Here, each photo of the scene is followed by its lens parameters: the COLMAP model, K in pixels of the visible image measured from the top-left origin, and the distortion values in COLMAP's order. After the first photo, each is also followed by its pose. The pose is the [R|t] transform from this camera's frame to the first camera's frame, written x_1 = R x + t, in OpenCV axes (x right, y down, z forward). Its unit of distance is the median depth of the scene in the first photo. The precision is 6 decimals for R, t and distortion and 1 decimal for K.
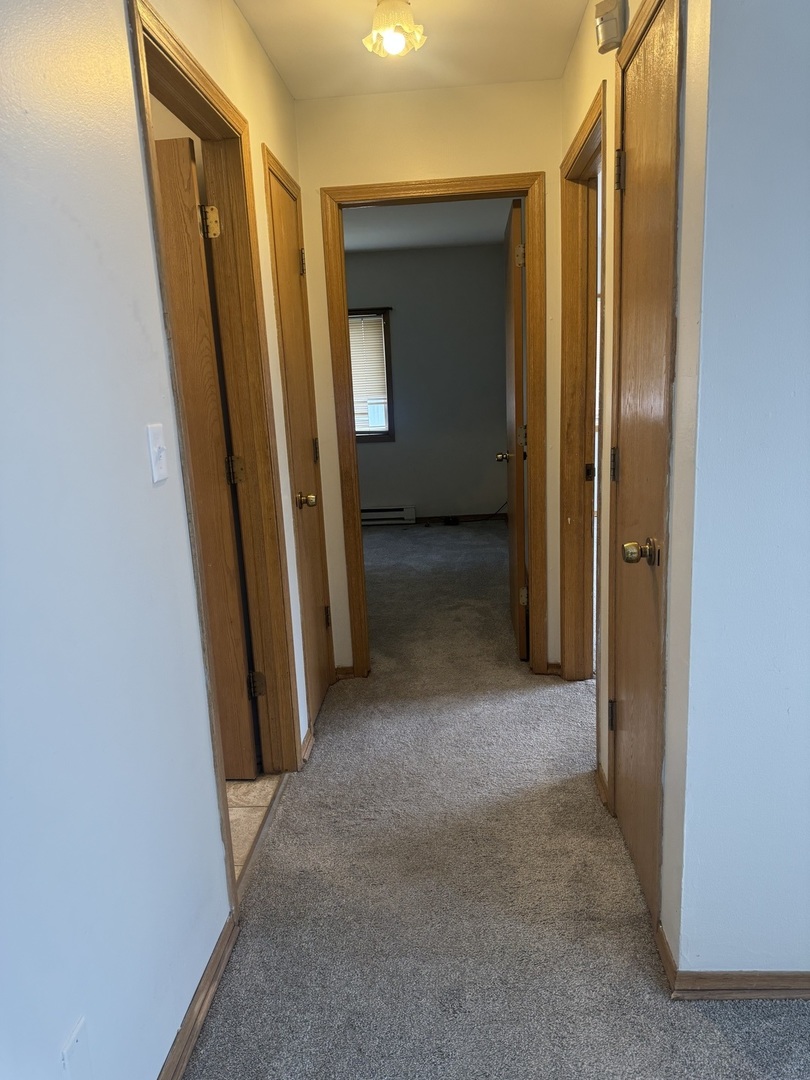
lens RADIAL K [[746.5, 0, 405.0], [0, 746.5, 540.0], [0, 0, 1]] dist [0.001343, 0.000051]
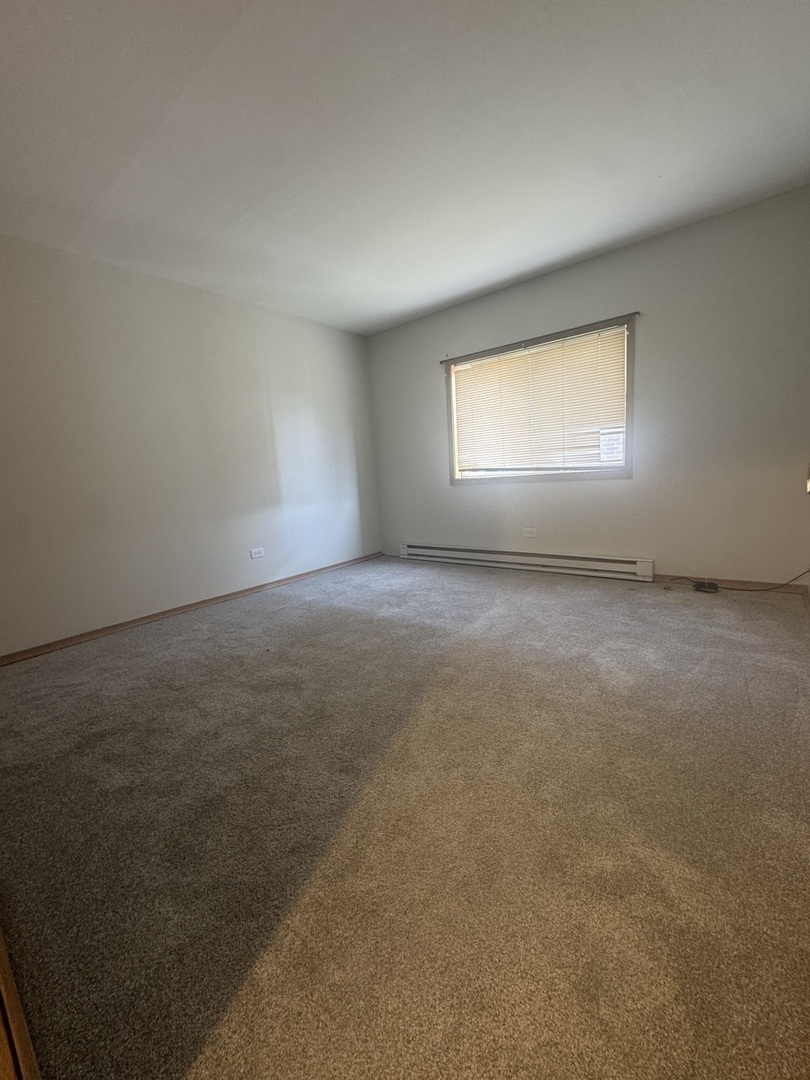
lens RADIAL K [[433.7, 0, 406.7], [0, 433.7, 537.2], [0, 0, 1]] dist [-0.000915, 0.000010]
pose [[0.820652, 0.073506, -0.566682, 0.058996], [-0.089097, 0.996023, 0.000169, -0.047503], [0.564440, 0.050351, 0.823937, 0.485943]]
